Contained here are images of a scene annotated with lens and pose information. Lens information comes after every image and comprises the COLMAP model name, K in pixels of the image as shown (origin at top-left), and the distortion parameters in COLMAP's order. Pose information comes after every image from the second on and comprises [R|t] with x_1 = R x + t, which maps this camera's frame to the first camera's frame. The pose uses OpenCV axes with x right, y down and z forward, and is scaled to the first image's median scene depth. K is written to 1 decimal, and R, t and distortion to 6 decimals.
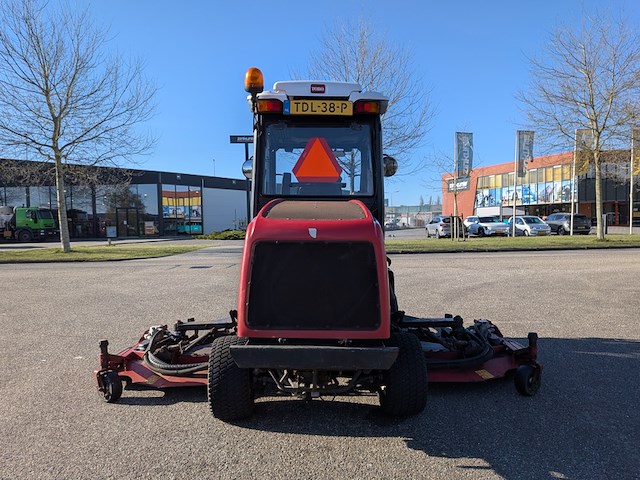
lens RADIAL K [[468.6, 0, 322.6], [0, 468.6, 239.0], [0, 0, 1]] dist [0.013173, -0.022991]
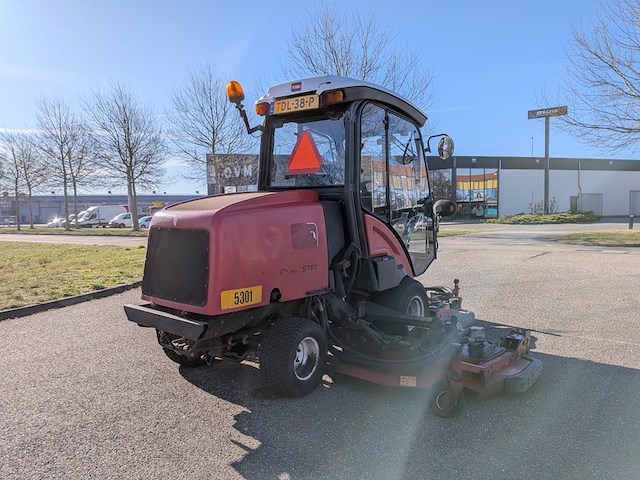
lens RADIAL K [[468.6, 0, 319.4], [0, 468.6, 240.2], [0, 0, 1]] dist [0.013173, -0.022991]
pose [[0.779849, 0.038158, -0.624804, 0.100700], [-0.014187, 0.998961, 0.043302, -0.002445], [0.625807, -0.024906, 0.779580, 0.026535]]
